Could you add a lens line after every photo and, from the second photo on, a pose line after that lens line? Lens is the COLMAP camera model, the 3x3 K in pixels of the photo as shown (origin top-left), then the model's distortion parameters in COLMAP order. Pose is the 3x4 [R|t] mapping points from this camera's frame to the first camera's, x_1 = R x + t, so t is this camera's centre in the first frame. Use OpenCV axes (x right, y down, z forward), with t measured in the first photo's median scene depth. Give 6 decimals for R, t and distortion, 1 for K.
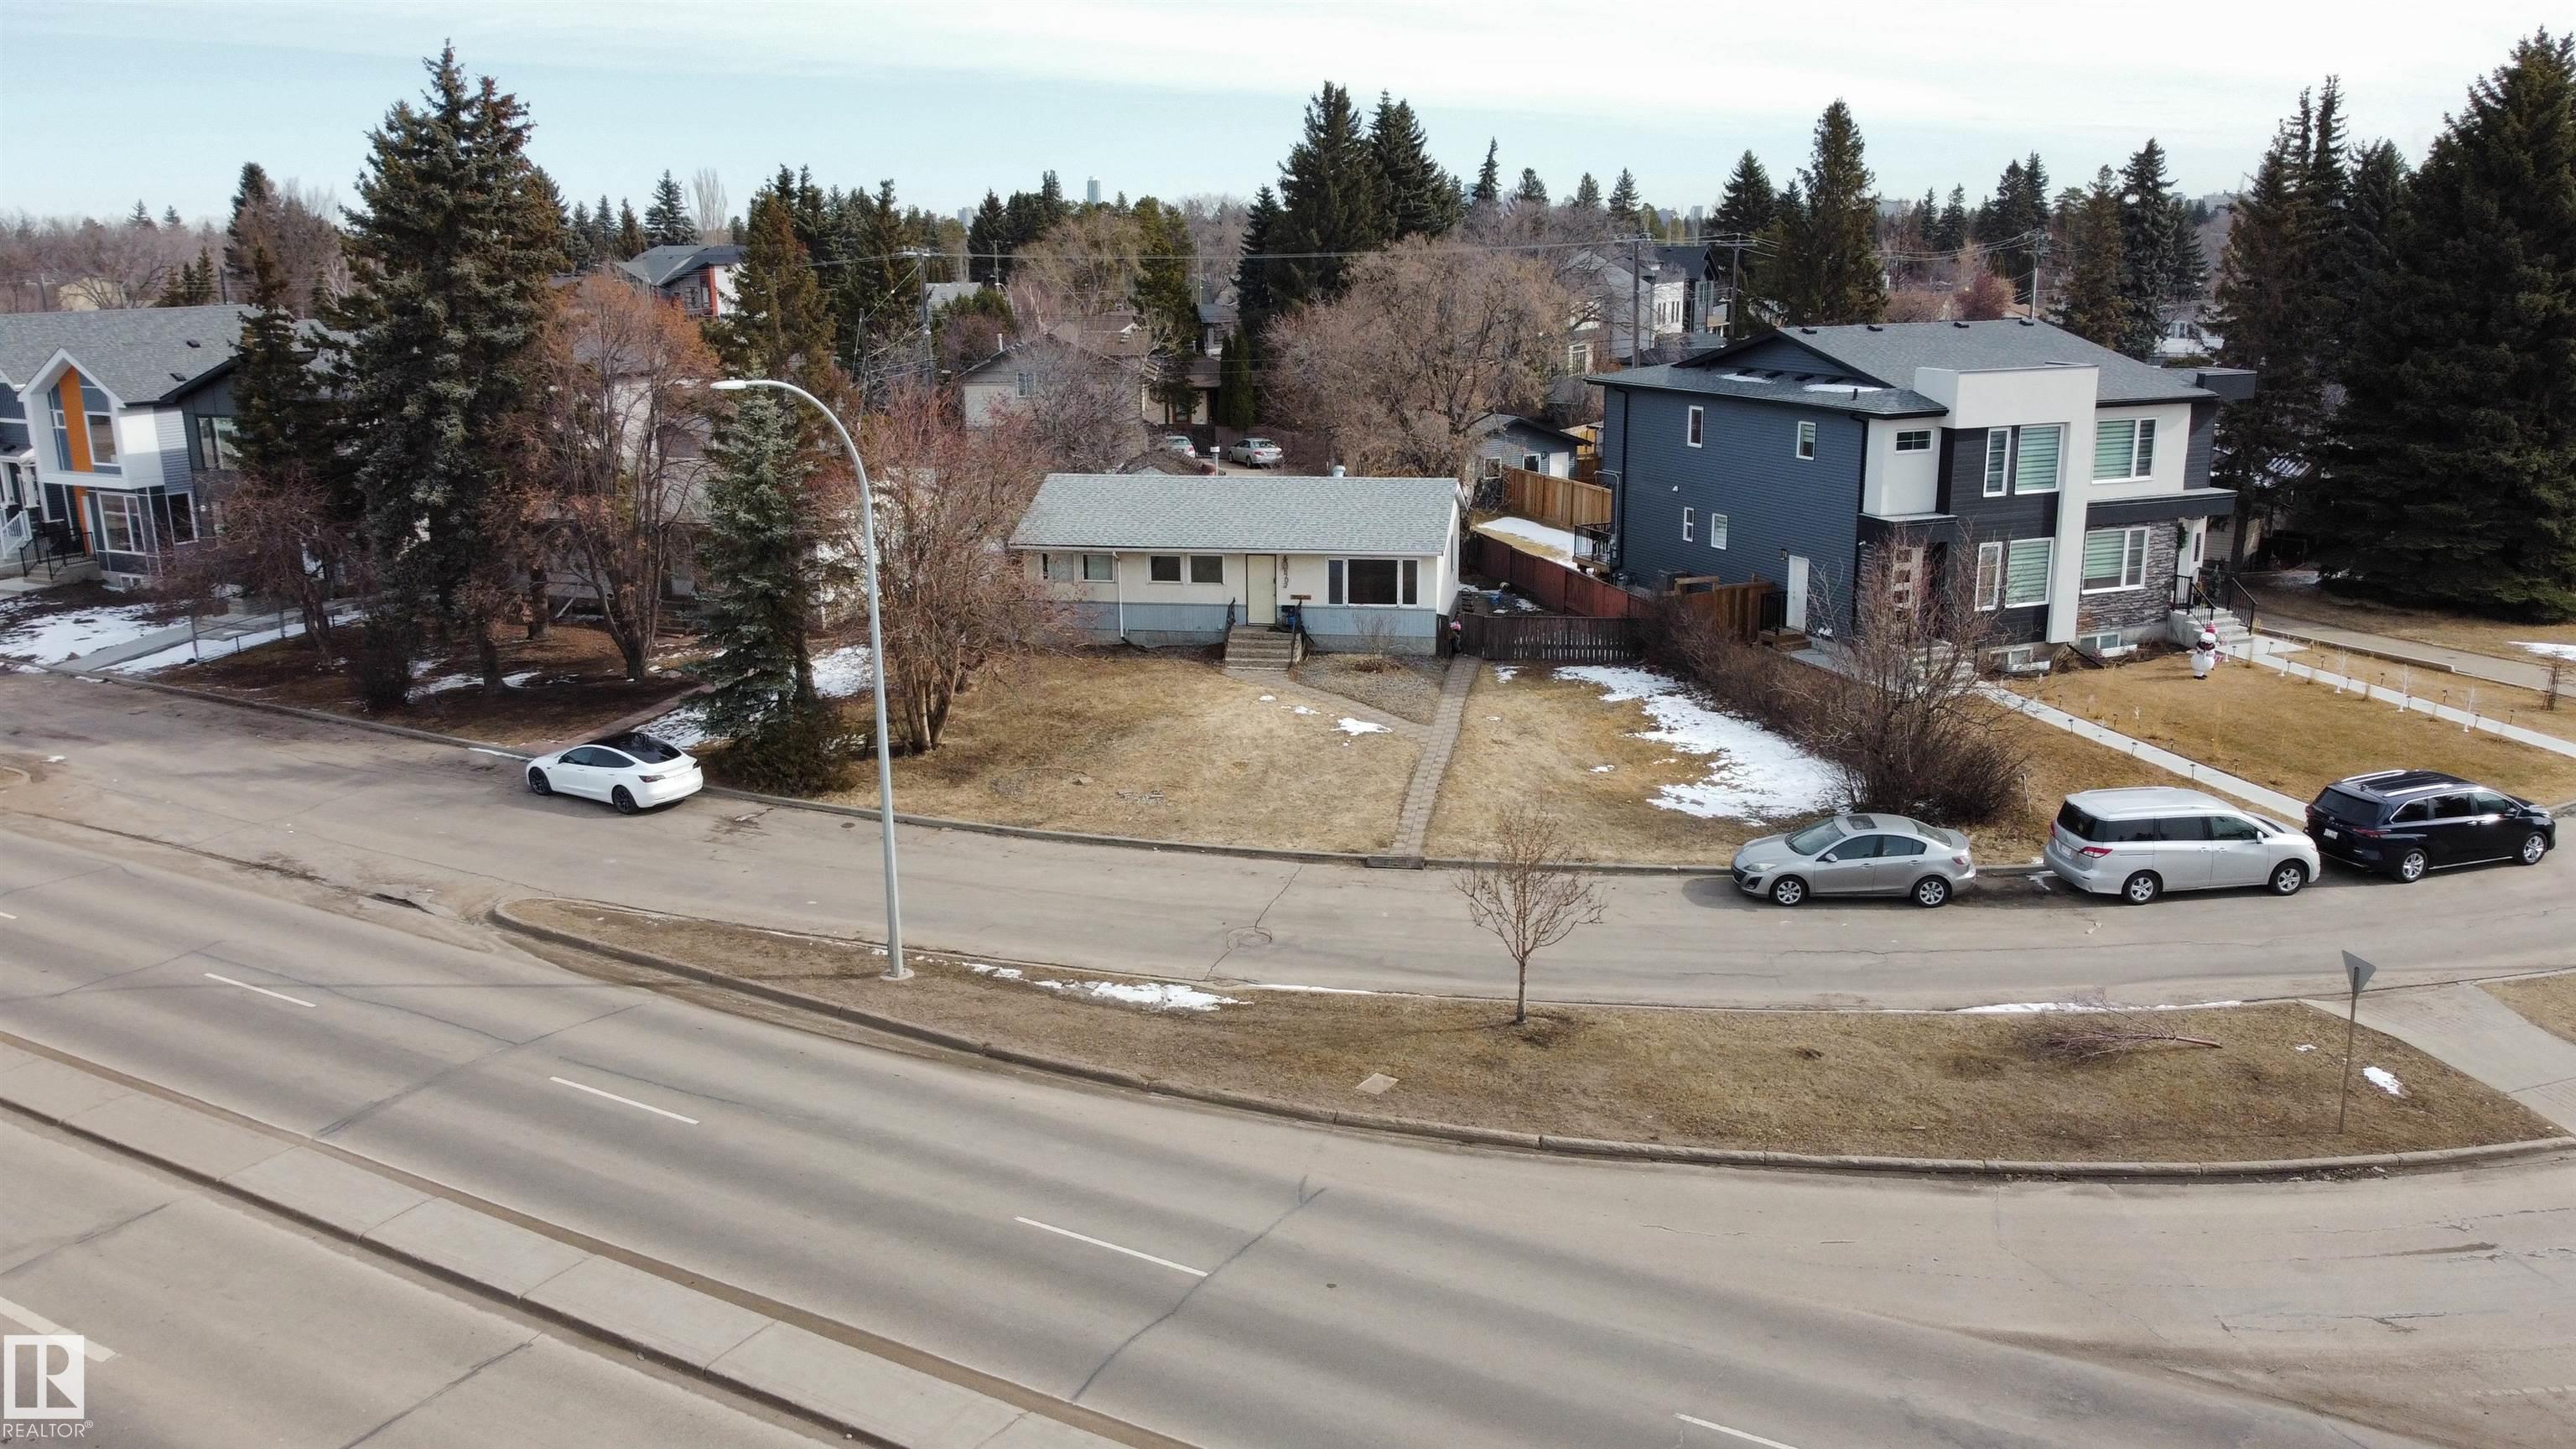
lens RADIAL K [[1926.8, 0, 1278.6], [0, 1926.8, 716.3], [0, 0, 1]] dist [-0.000542, -0.006592]
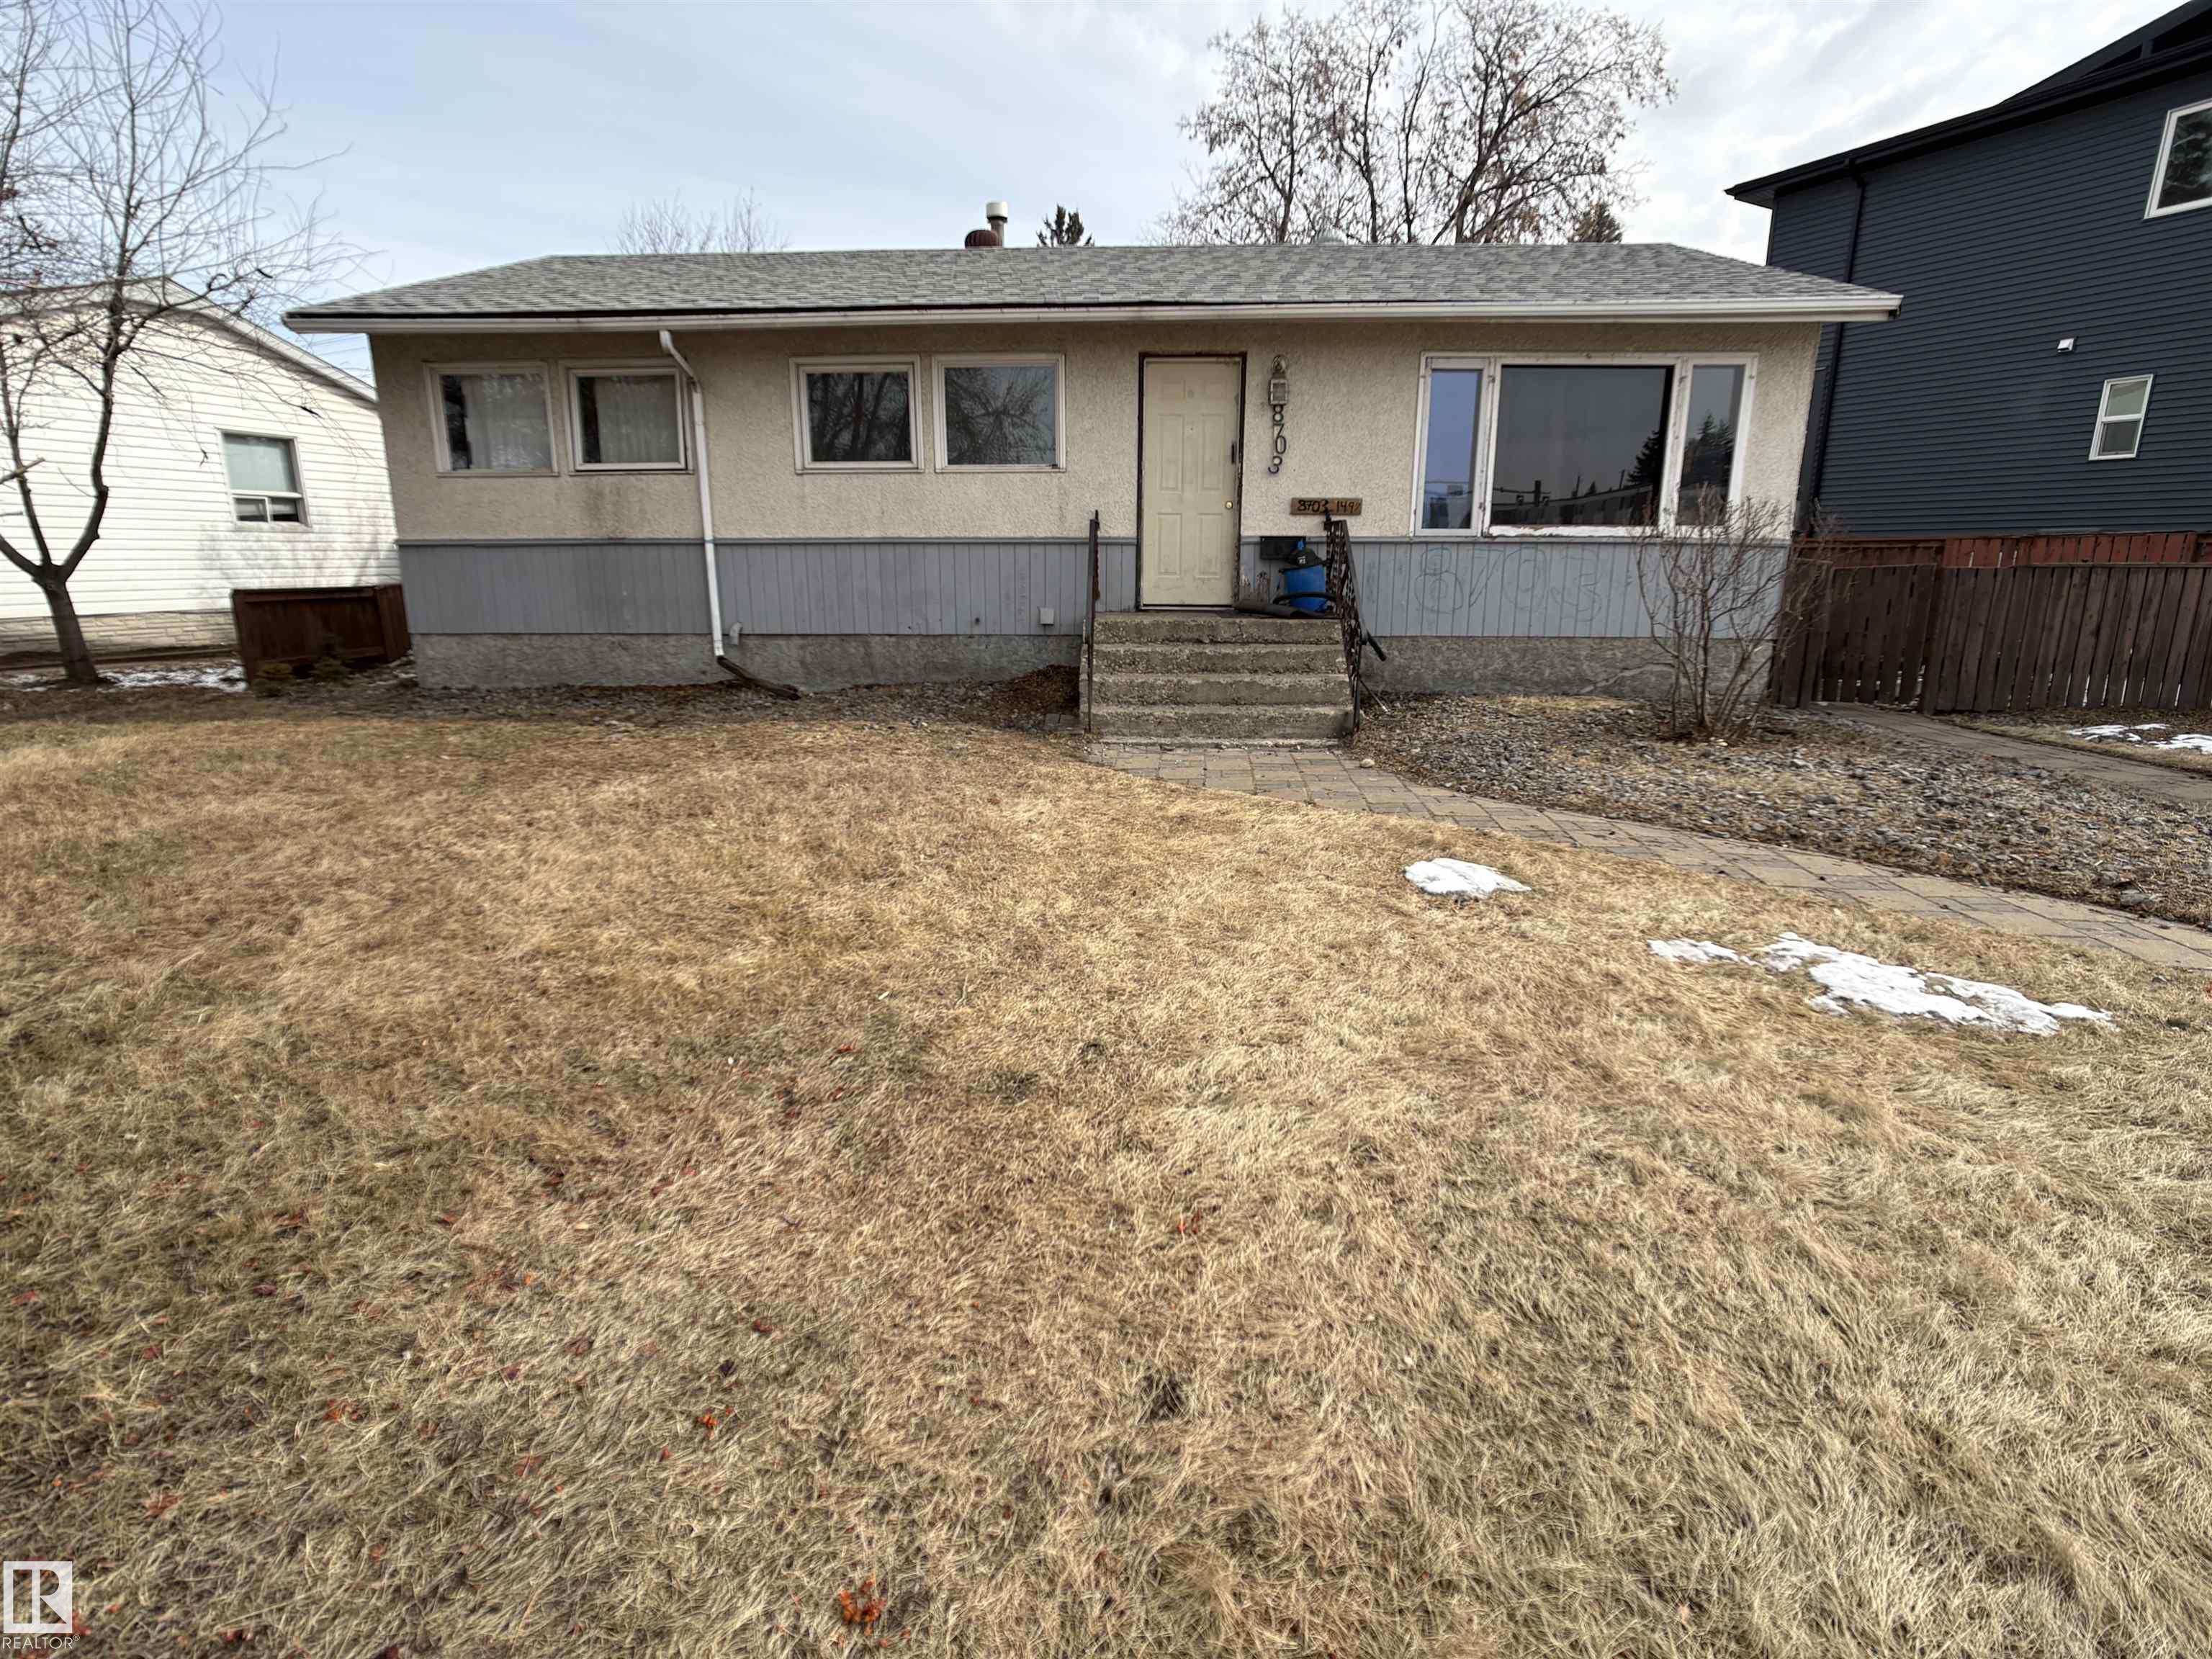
lens RADIAL K [[1111.7, 0, 1109.4], [0, 1111.7, 837.8], [0, 0, 1]] dist [-0.037463, 0.016522]
pose [[0.992954, -0.020029, 0.116799, -0.044822], [0.019640, 0.999797, 0.004482, -0.013566], [-0.116865, -0.002157, 0.993145, 0.888933]]
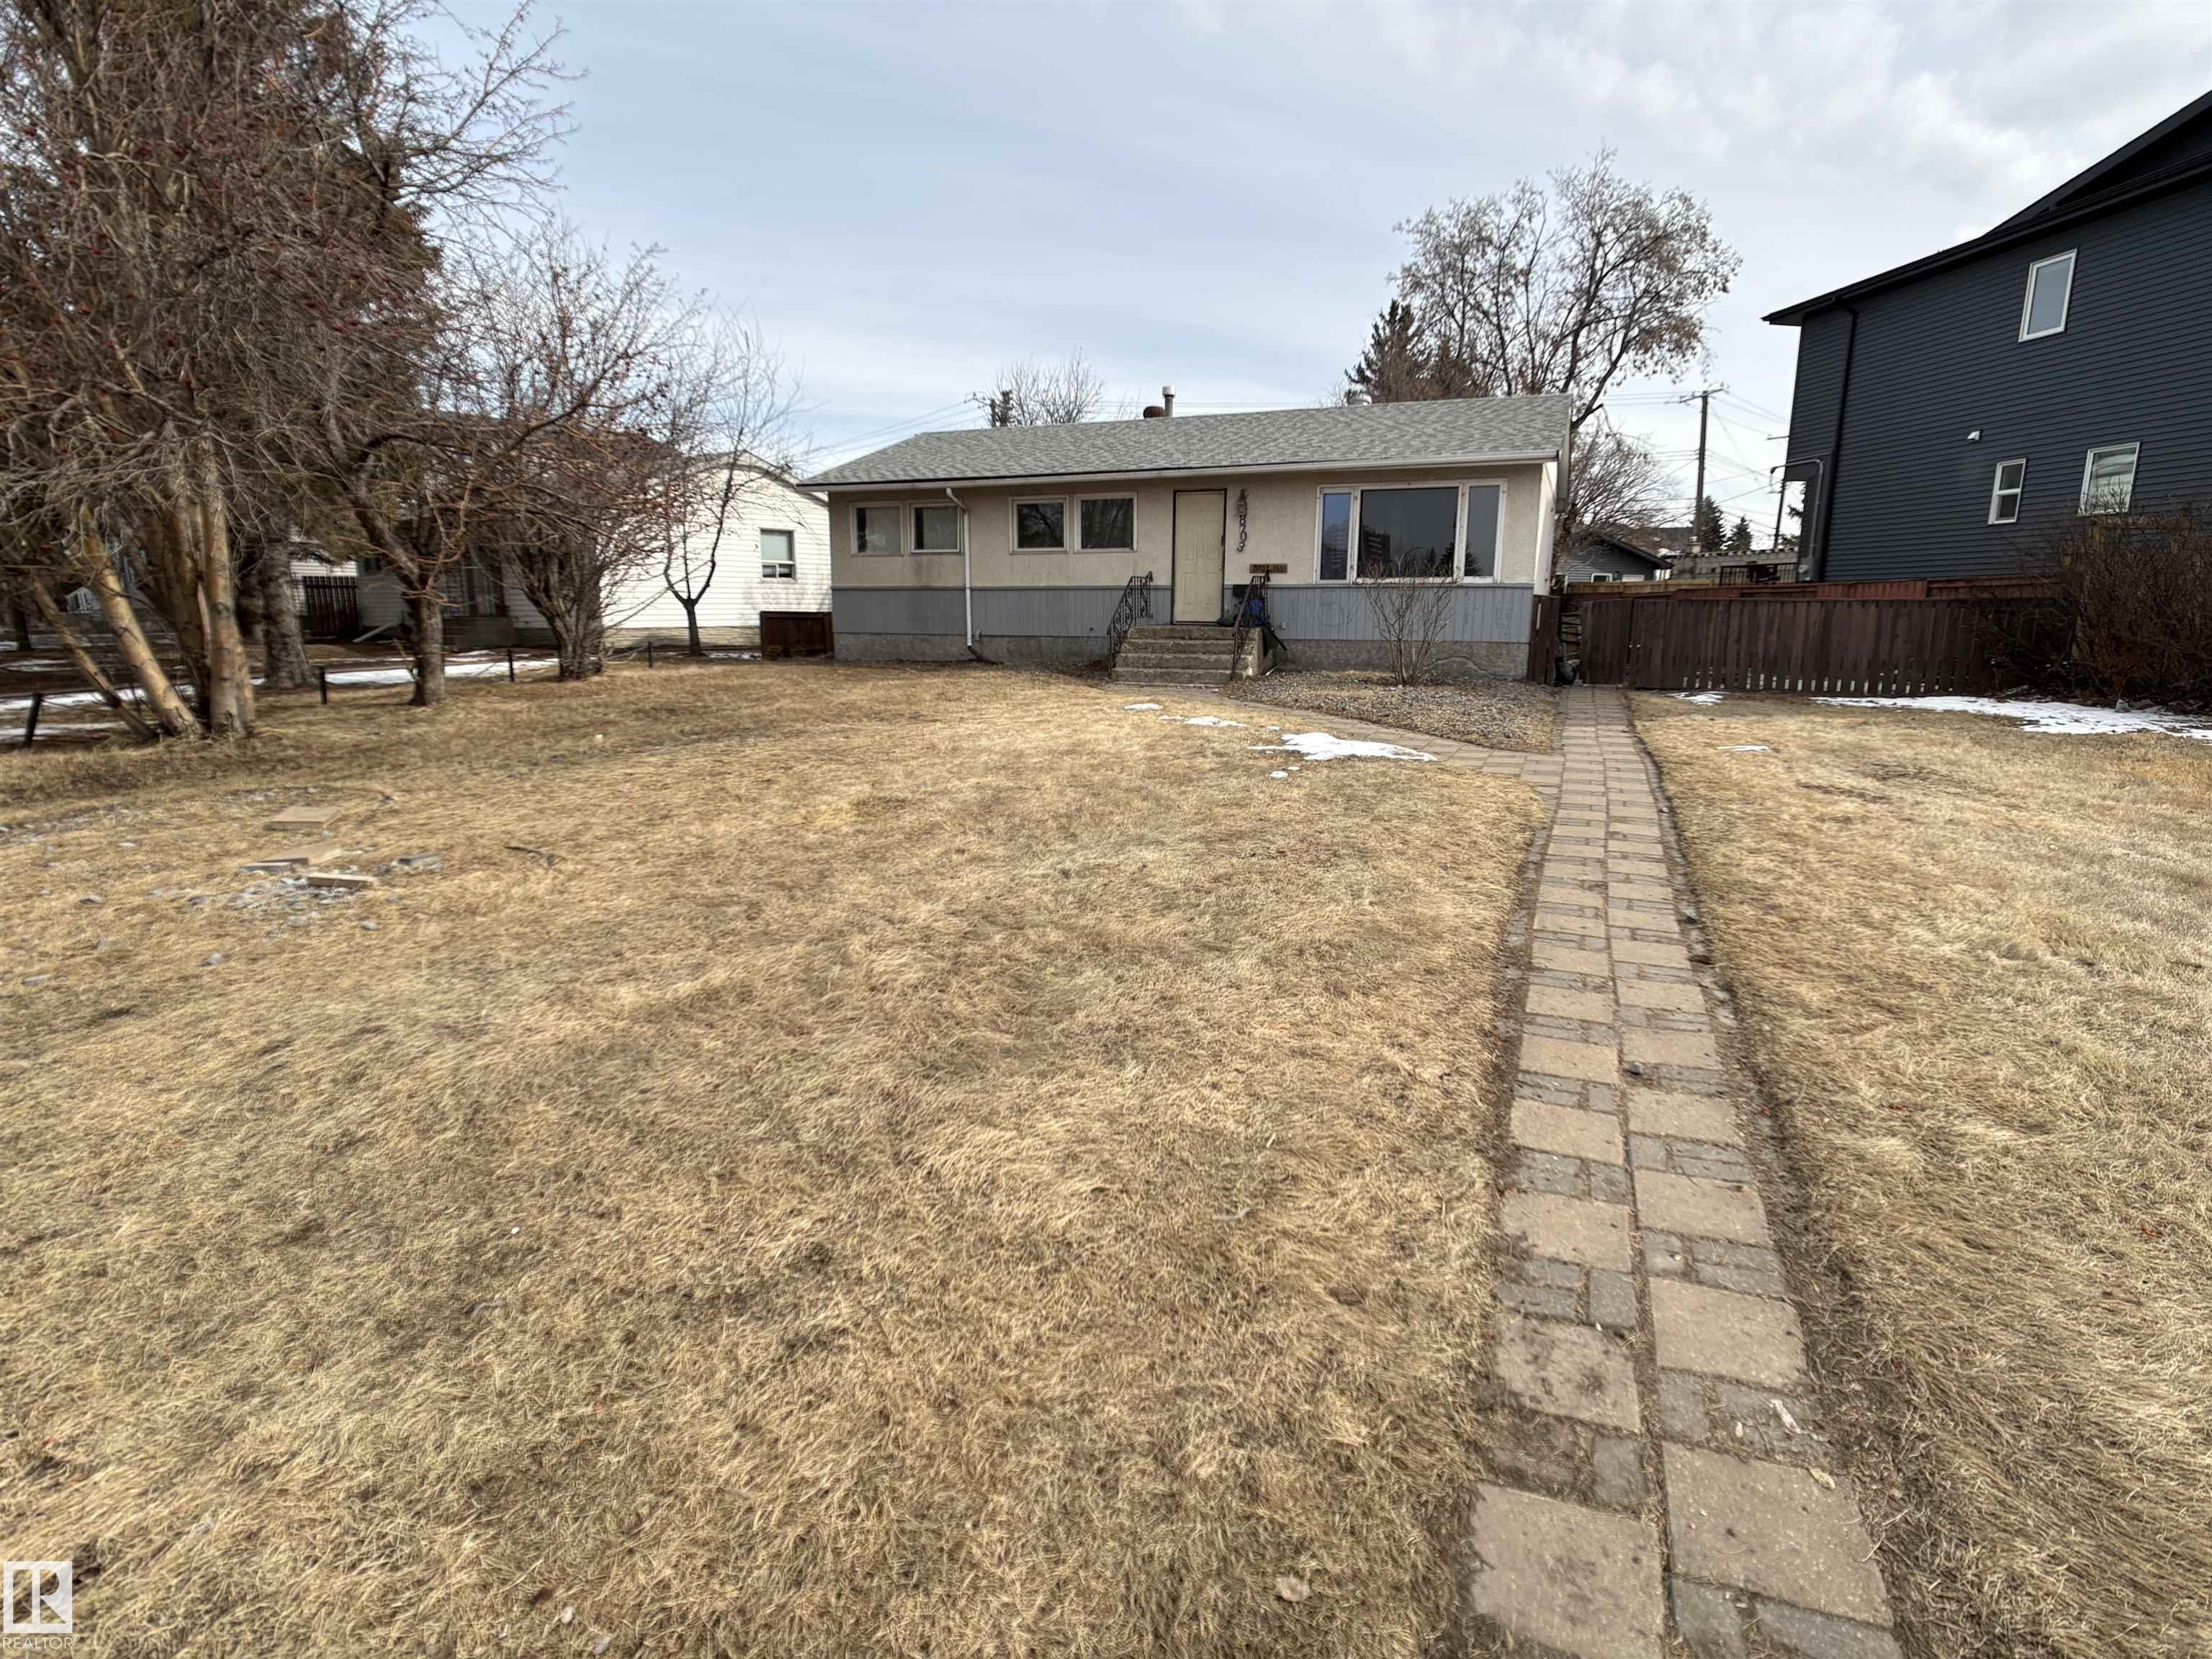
lens RADIAL K [[1108.2, 0, 1106.0], [0, 1108.2, 829.5], [0, 0, 1]] dist [-0.032170, 0.013843]
pose [[0.973799, 0.057029, -0.220143, 0.042156], [-0.067491, 0.996906, -0.040294, 0.028600], [0.217164, 0.054096, 0.974635, 0.734787]]
